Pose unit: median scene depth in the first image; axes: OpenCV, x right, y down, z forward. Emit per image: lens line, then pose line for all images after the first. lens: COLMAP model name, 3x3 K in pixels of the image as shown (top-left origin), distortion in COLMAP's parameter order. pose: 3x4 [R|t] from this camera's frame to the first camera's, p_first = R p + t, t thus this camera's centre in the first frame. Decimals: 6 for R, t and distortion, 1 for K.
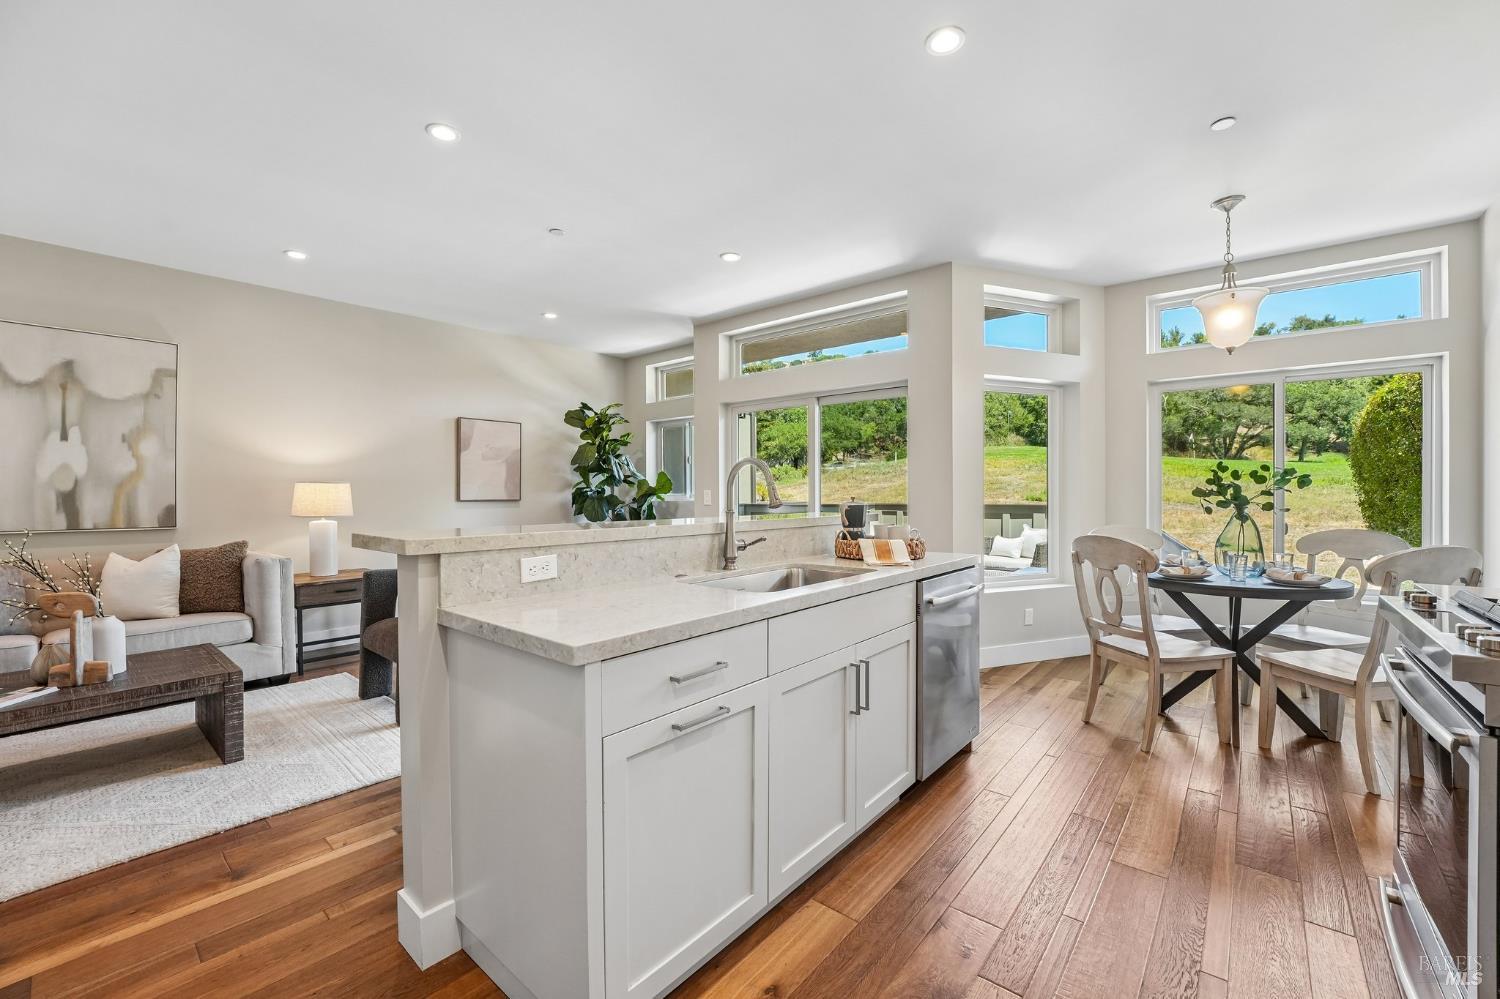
lens RADIAL K [[608.4, 0, 745.6], [0, 608.4, 498.2], [0, 0, 1]] dist [-0.025335, 0.000717]
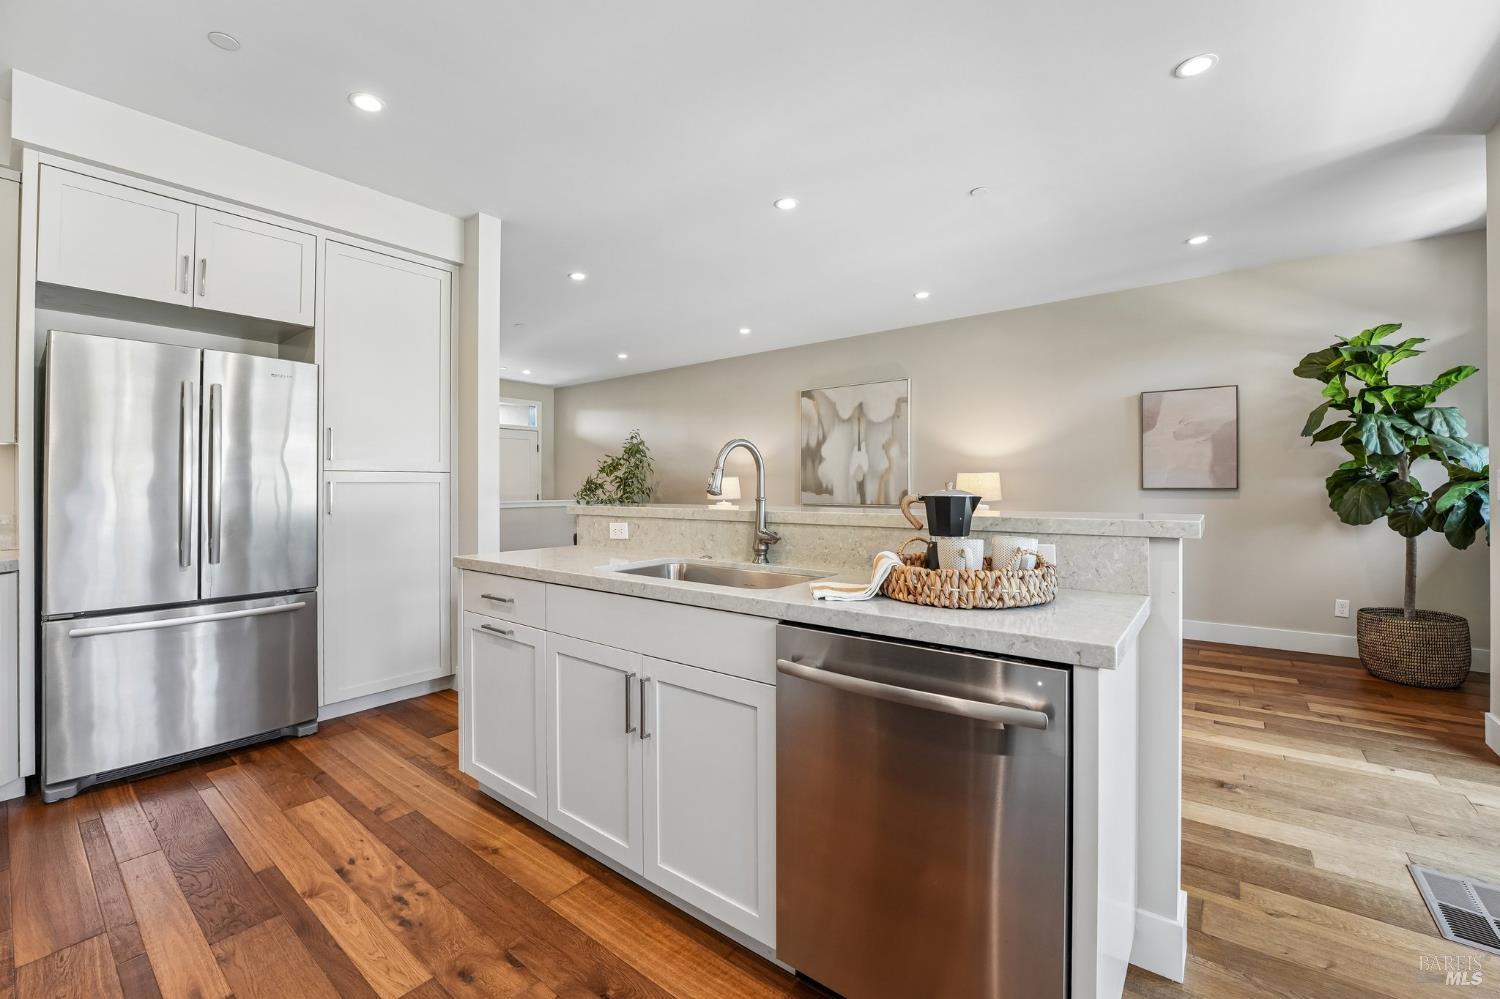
lens RADIAL K [[615.7, 0, 746.7], [0, 615.7, 482.0], [0, 0, 1]] dist [-0.023269, 0.000059]
pose [[0.036916, -0.005323, -0.999304, 0.553861], [-0.002679, 0.999982, -0.005426, 0.000961], [0.999315, 0.002878, 0.036901, 0.587094]]
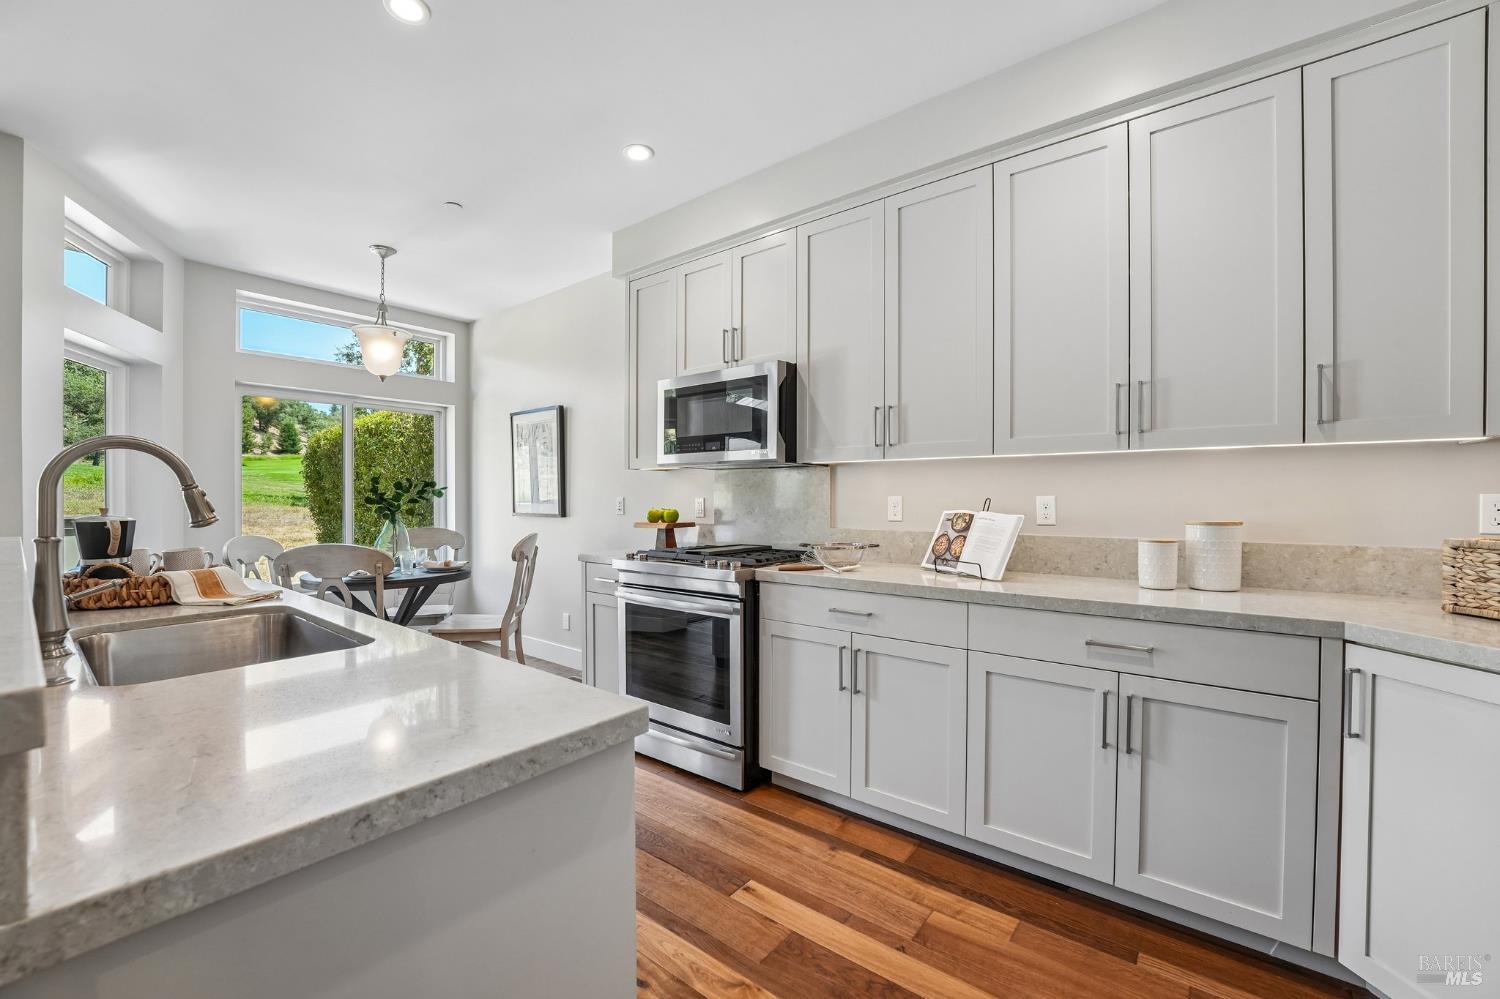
lens RADIAL K [[606.8, 0, 748.4], [0, 606.8, 503.7], [0, 0, 1]] dist [-0.025377, -0.000011]
pose [[-0.030681, -0.005008, 0.999517, -0.320765], [0.008554, 0.999950, 0.005273, -0.002983], [-0.999493, 0.008712, -0.030636, 0.276648]]
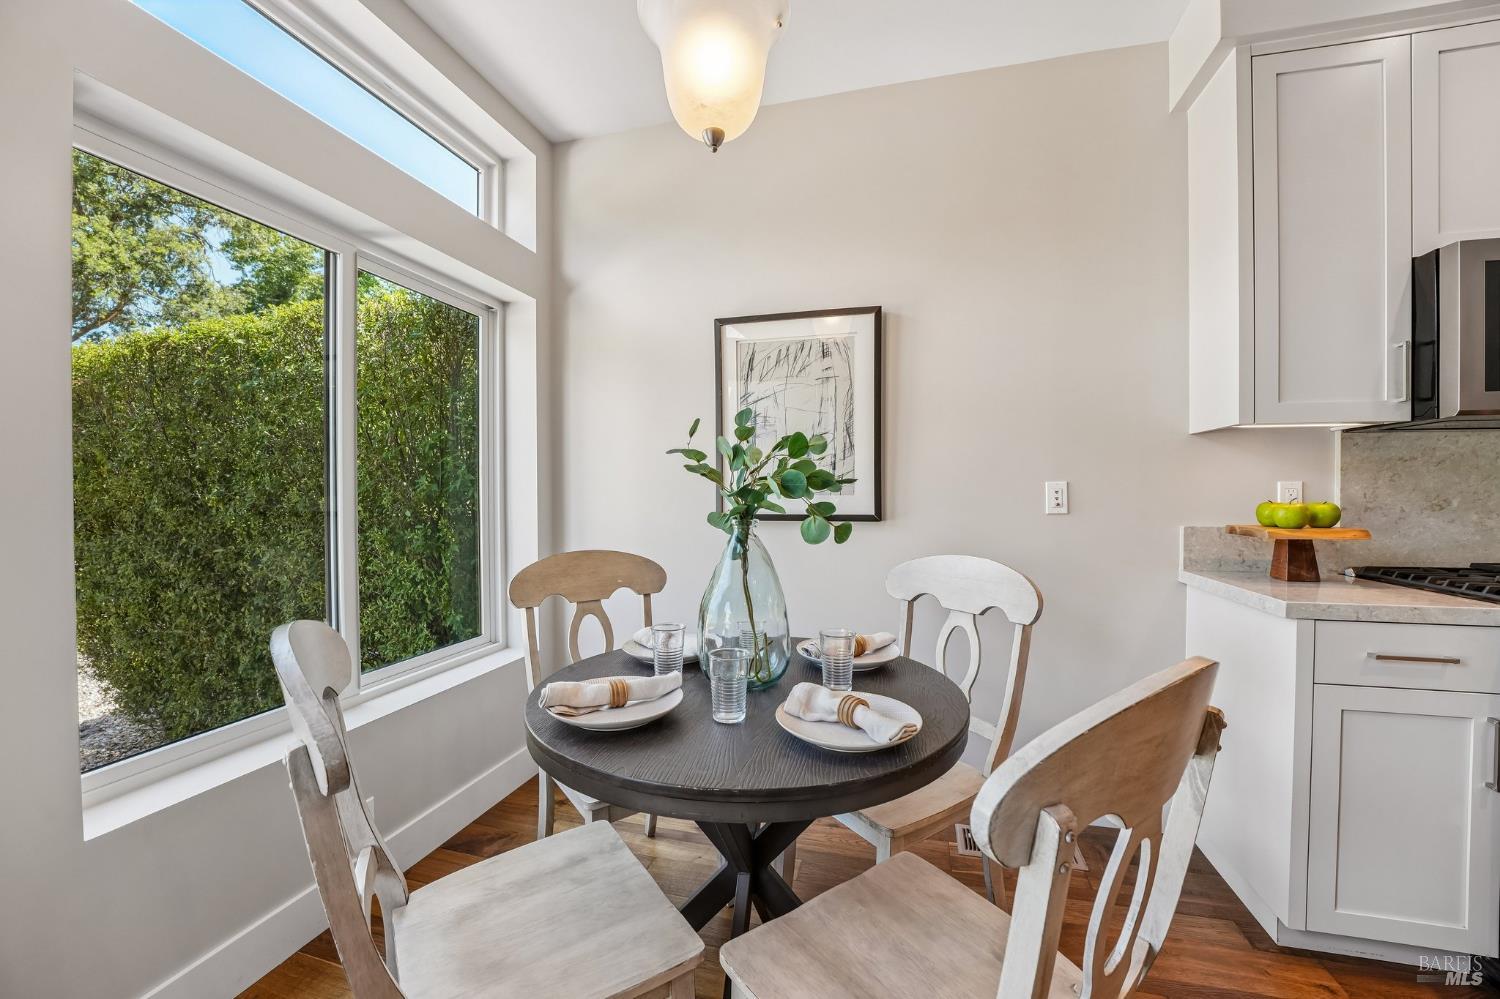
lens RADIAL K [[599.1, 0, 748.4], [0, 599.1, 497.6], [0, 0, 1]] dist [-0.022266, 0.000527]
pose [[-0.420917, -0.003732, 0.907091, 0.364467], [0.011930, 0.999882, 0.009650, -0.004768], [-0.907020, 0.014883, -0.420823, 0.978045]]
